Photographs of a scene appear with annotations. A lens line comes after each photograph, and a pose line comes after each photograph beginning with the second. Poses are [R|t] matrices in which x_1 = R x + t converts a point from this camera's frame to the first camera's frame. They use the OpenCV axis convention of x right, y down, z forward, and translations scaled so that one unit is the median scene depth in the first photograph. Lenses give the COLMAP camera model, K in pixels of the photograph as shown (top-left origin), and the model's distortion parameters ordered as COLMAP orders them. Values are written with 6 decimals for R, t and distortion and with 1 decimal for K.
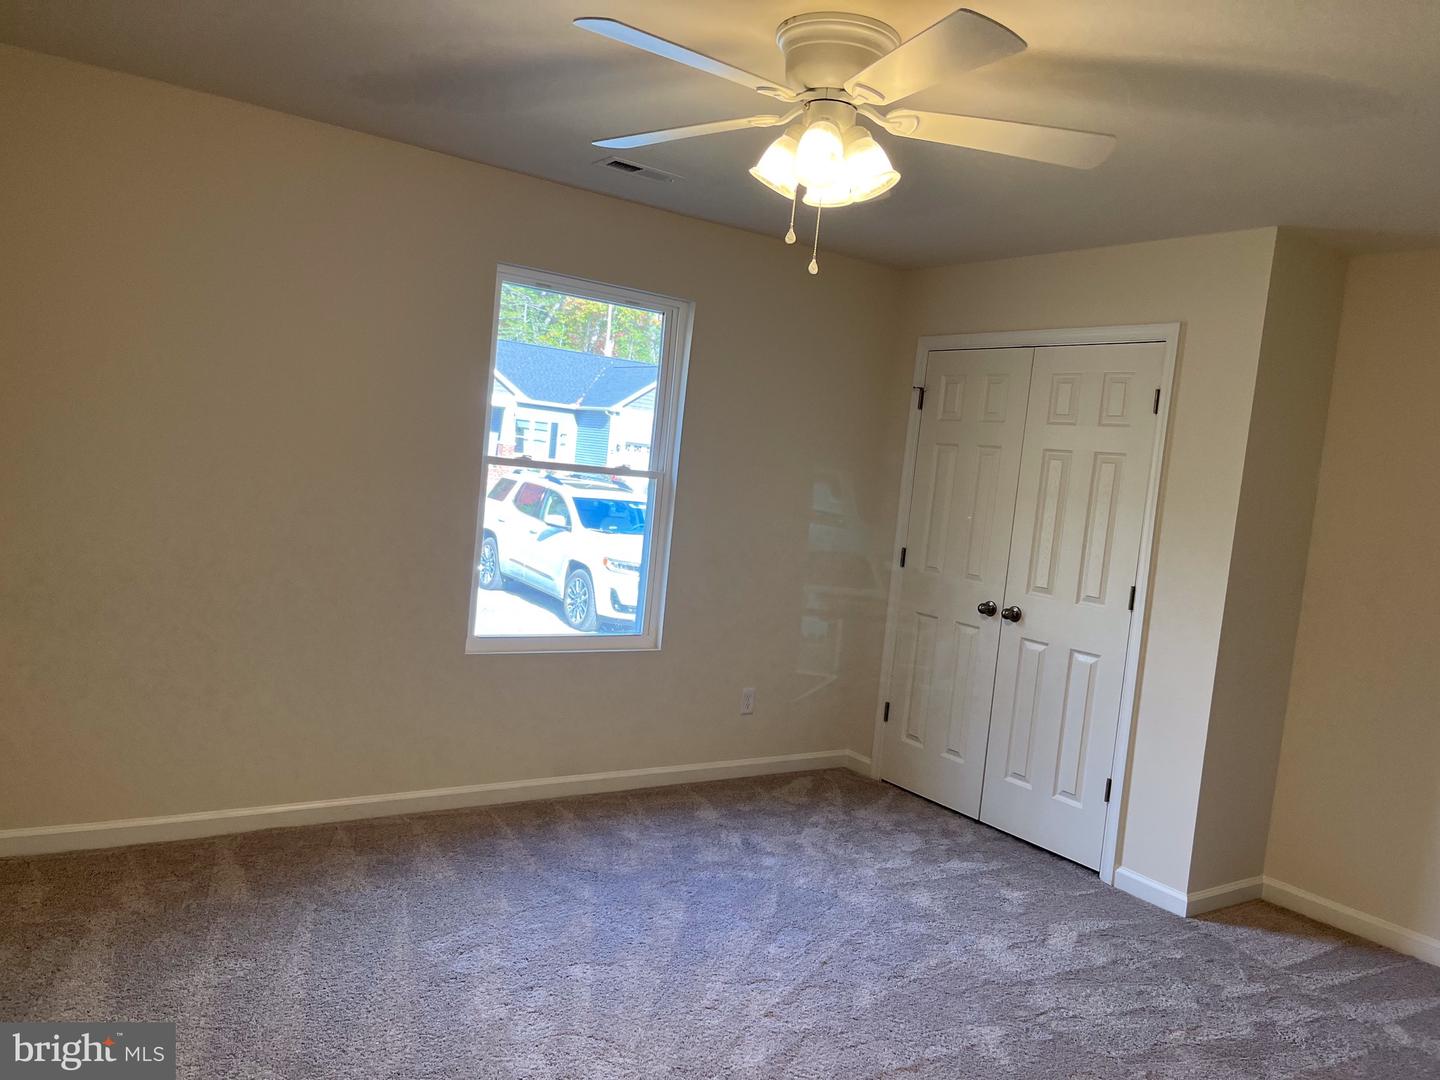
lens RADIAL K [[1089.9, 0, 719.1], [0, 1089.9, 547.9], [0, 0, 1]] dist [0.053739, -0.087054]
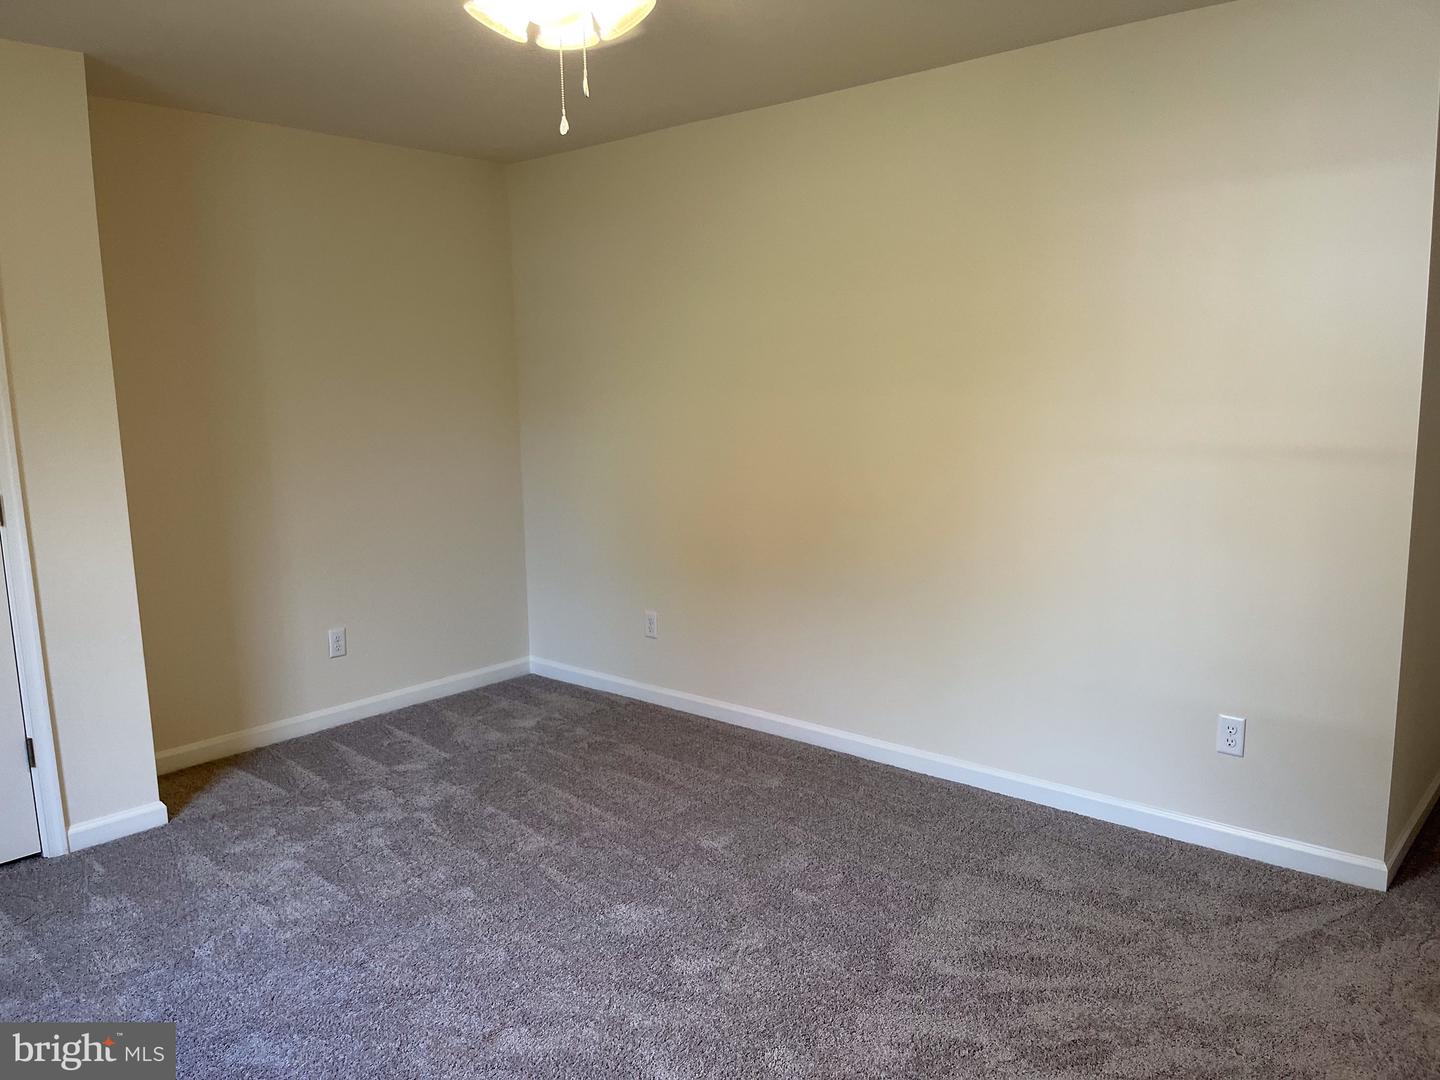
lens RADIAL K [[1089.9, 0, 720.9], [0, 1089.9, 542.0], [0, 0, 1]] dist [0.053739, -0.087054]
pose [[-0.237139, -0.243804, 0.940386, -0.542113], [0.070479, 0.961129, 0.266954, -0.117189], [-0.968916, 0.129583, -0.210738, 0.757084]]
